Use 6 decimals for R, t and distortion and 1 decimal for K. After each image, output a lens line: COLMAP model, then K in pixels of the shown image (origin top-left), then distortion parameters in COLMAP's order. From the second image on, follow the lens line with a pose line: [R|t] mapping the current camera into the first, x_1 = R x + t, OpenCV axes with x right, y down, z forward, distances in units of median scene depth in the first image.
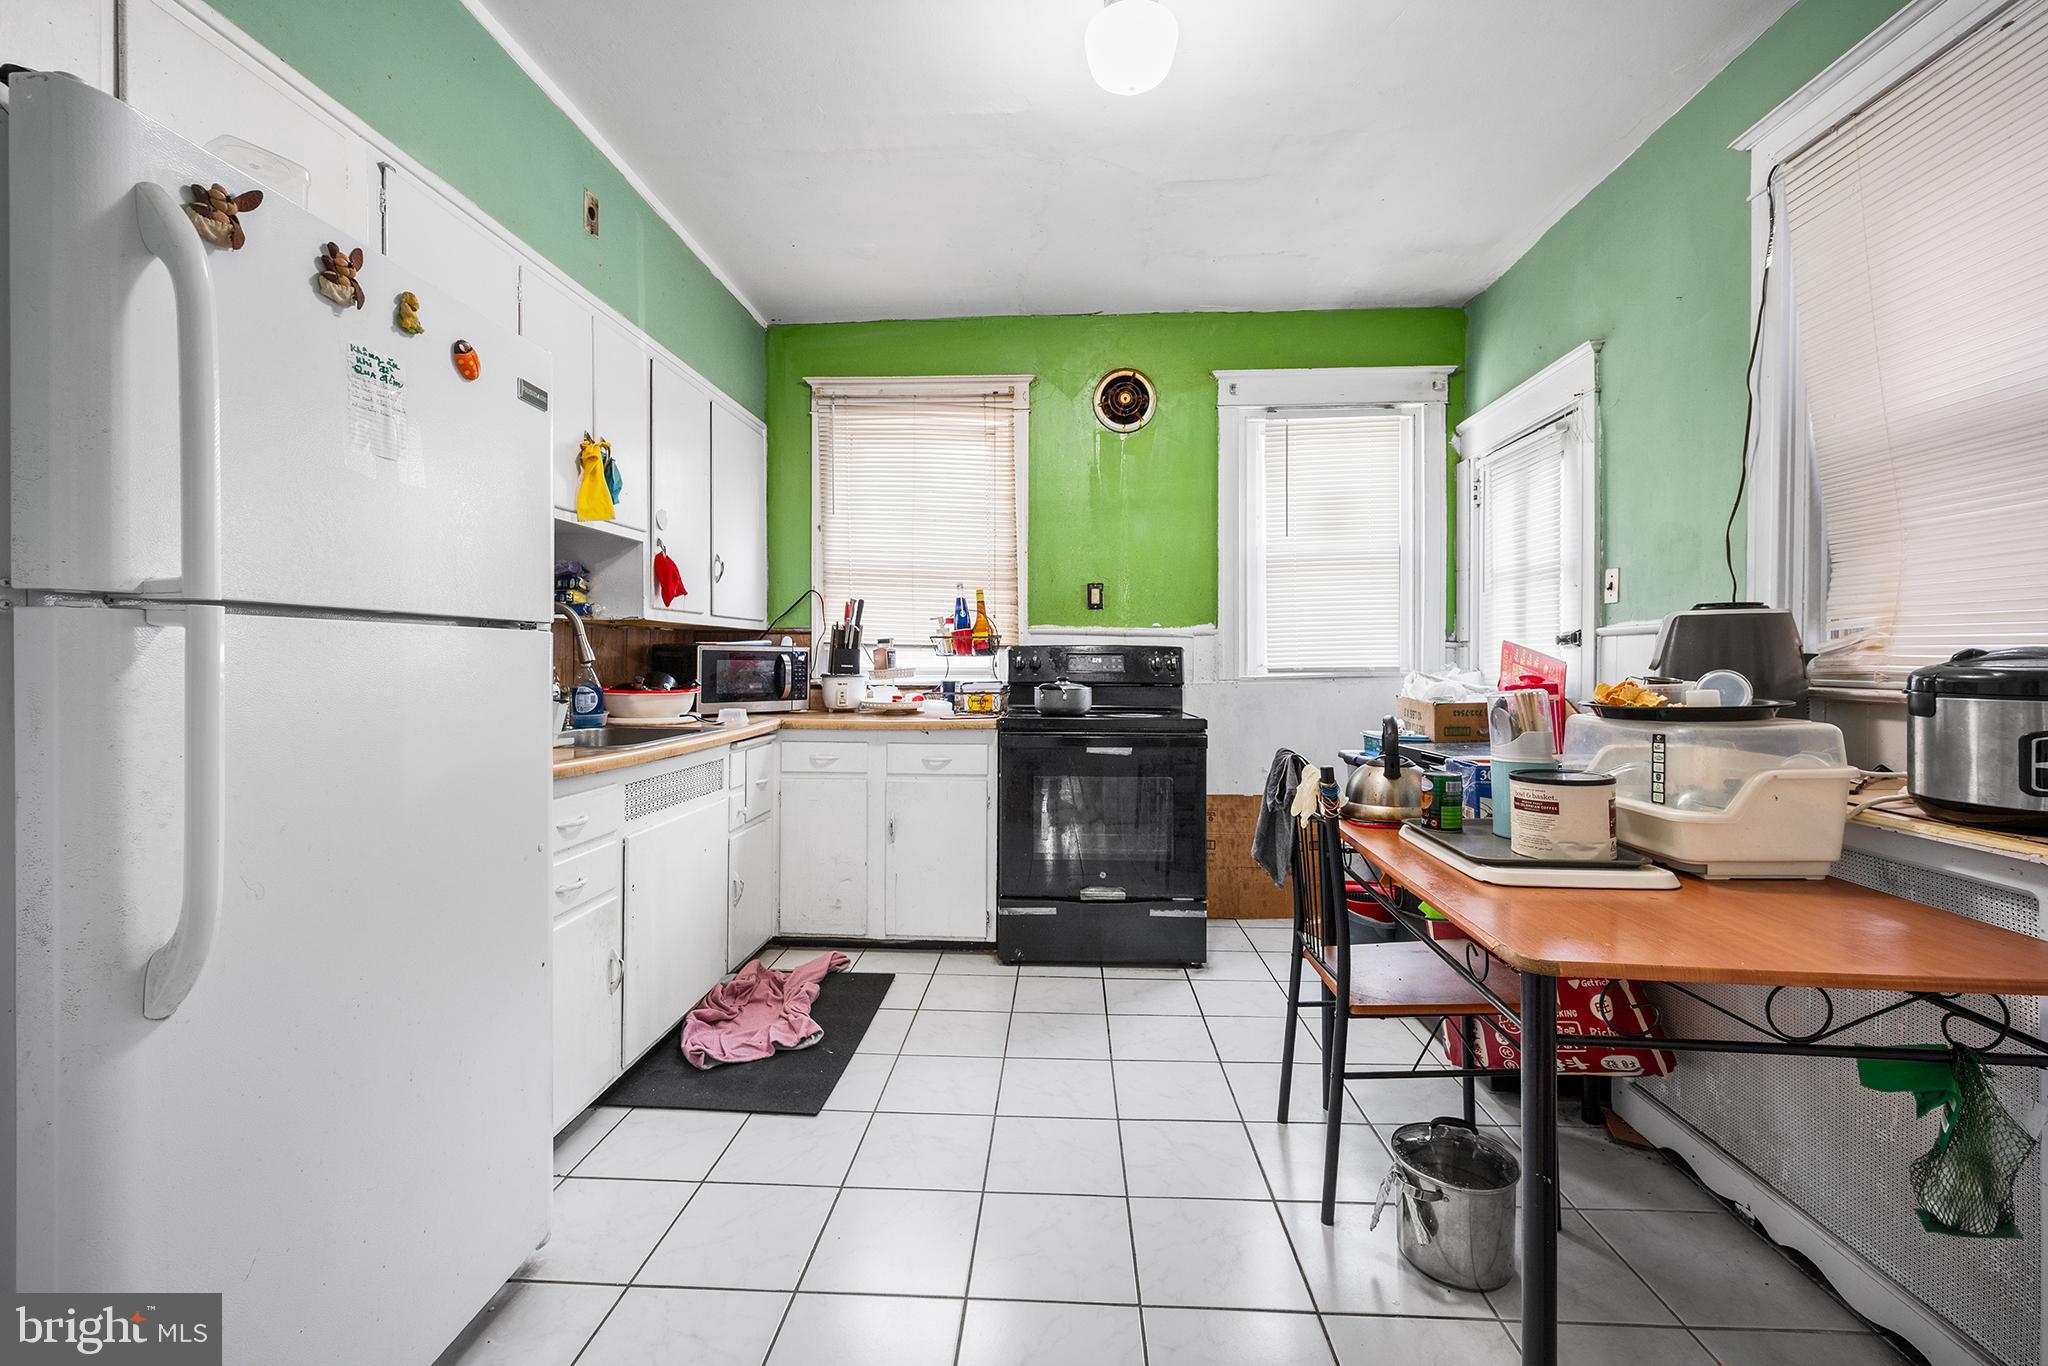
lens RADIAL K [[835.2, 0, 1022.0], [0, 835.2, 663.9], [0, 0, 1]] dist [-0.001236, -0.000464]
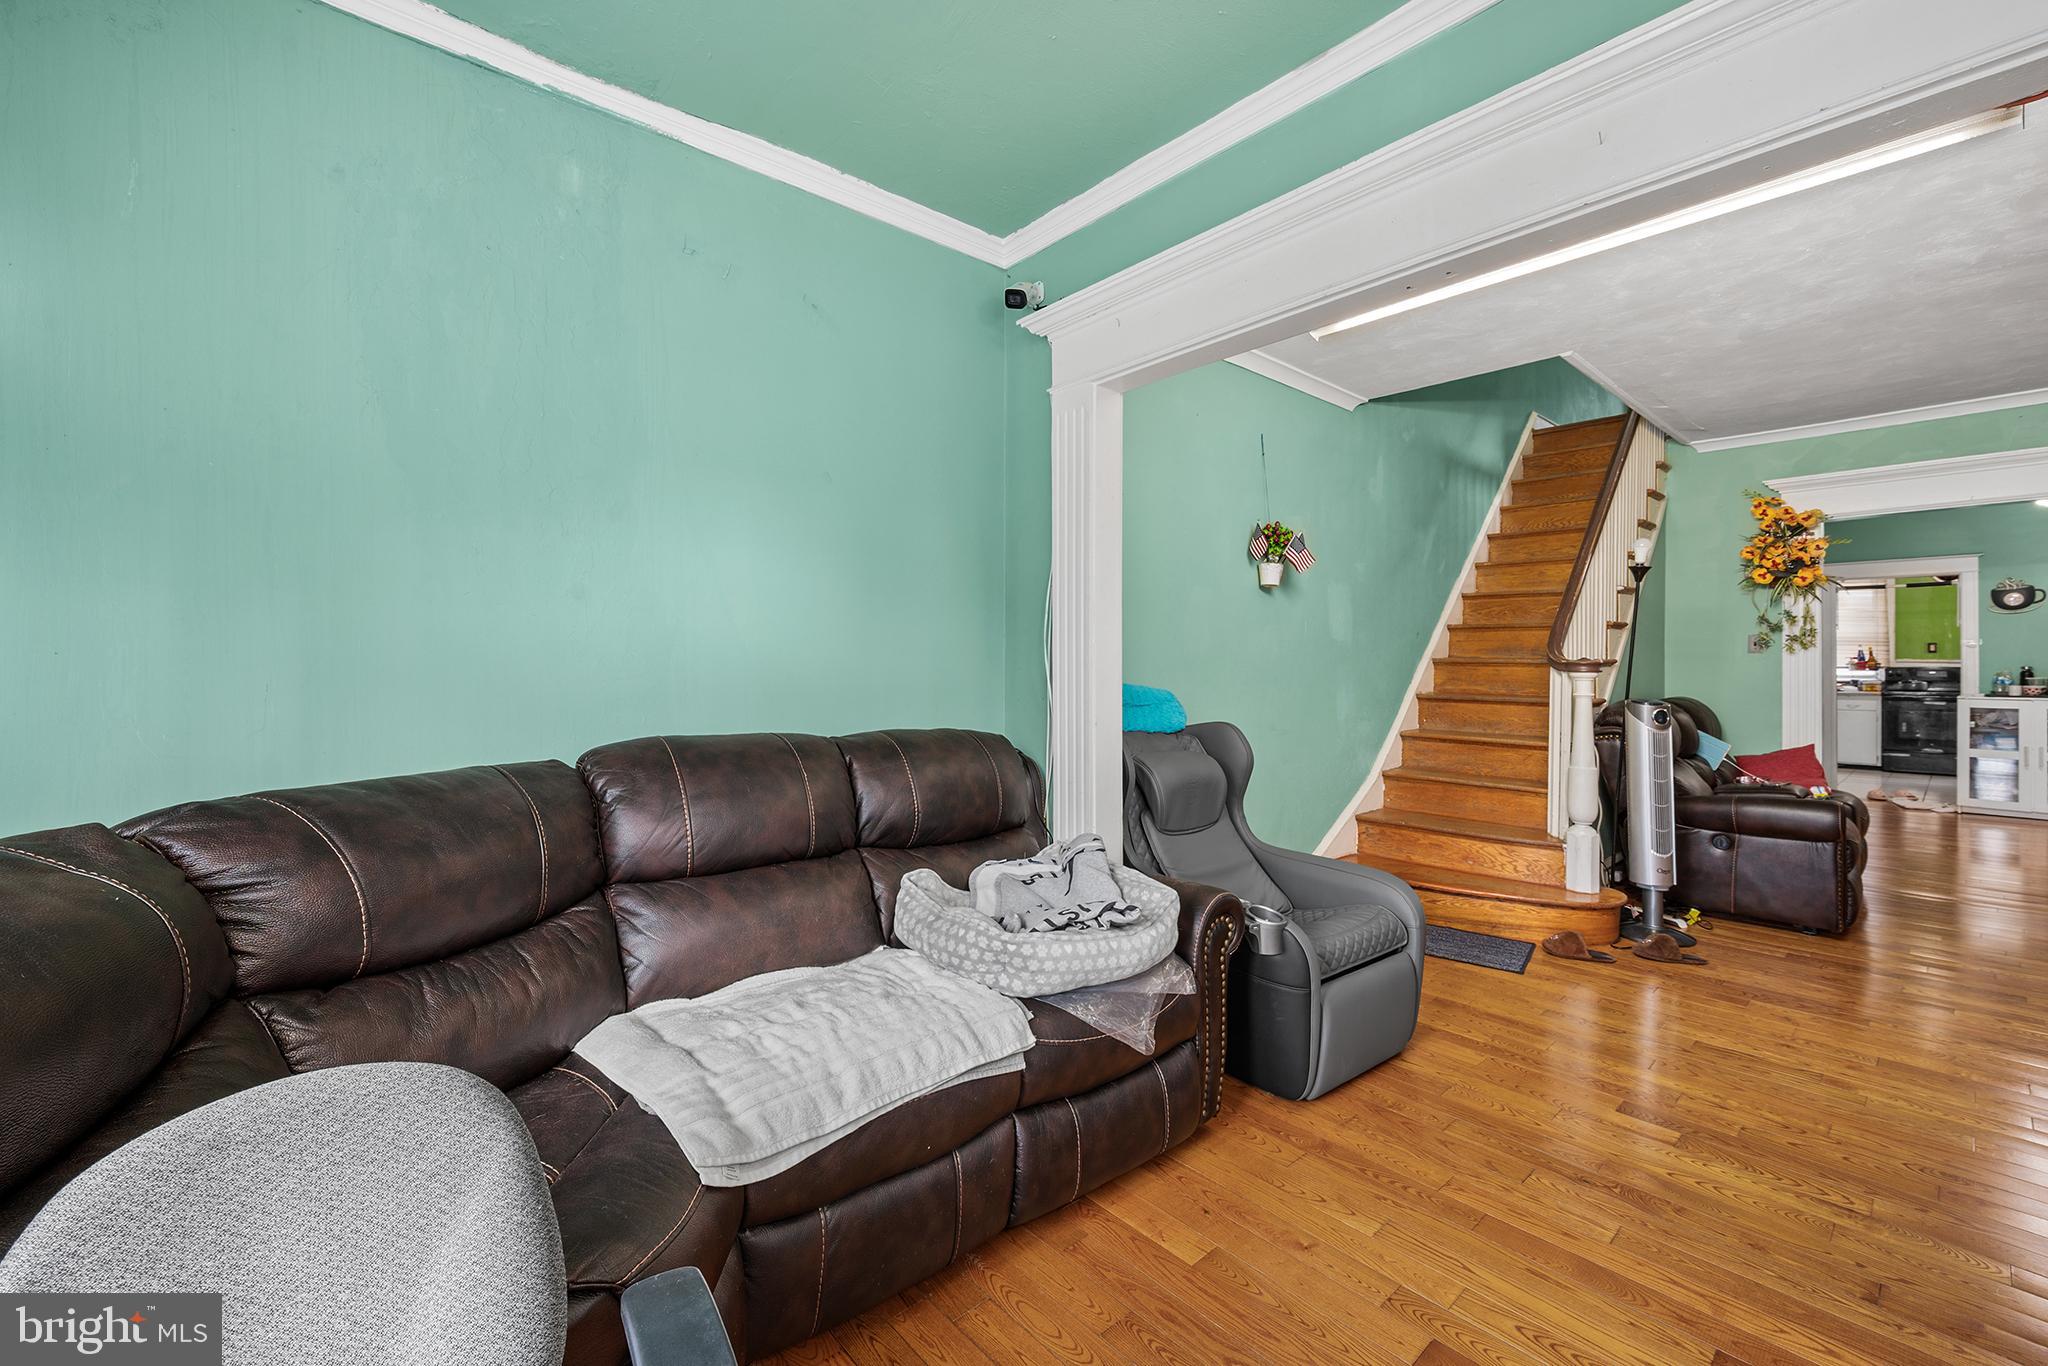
lens RADIAL K [[837.2, 0, 1027.5], [0, 837.2, 652.5], [0, 0, 1]] dist [0.000156, 0.000068]
pose [[0.701641, -0.007137, -0.712495, -0.033136], [-0.005822, 0.999859, -0.015748, -0.010027], [0.712507, 0.015198, 0.701501, -3.023396]]
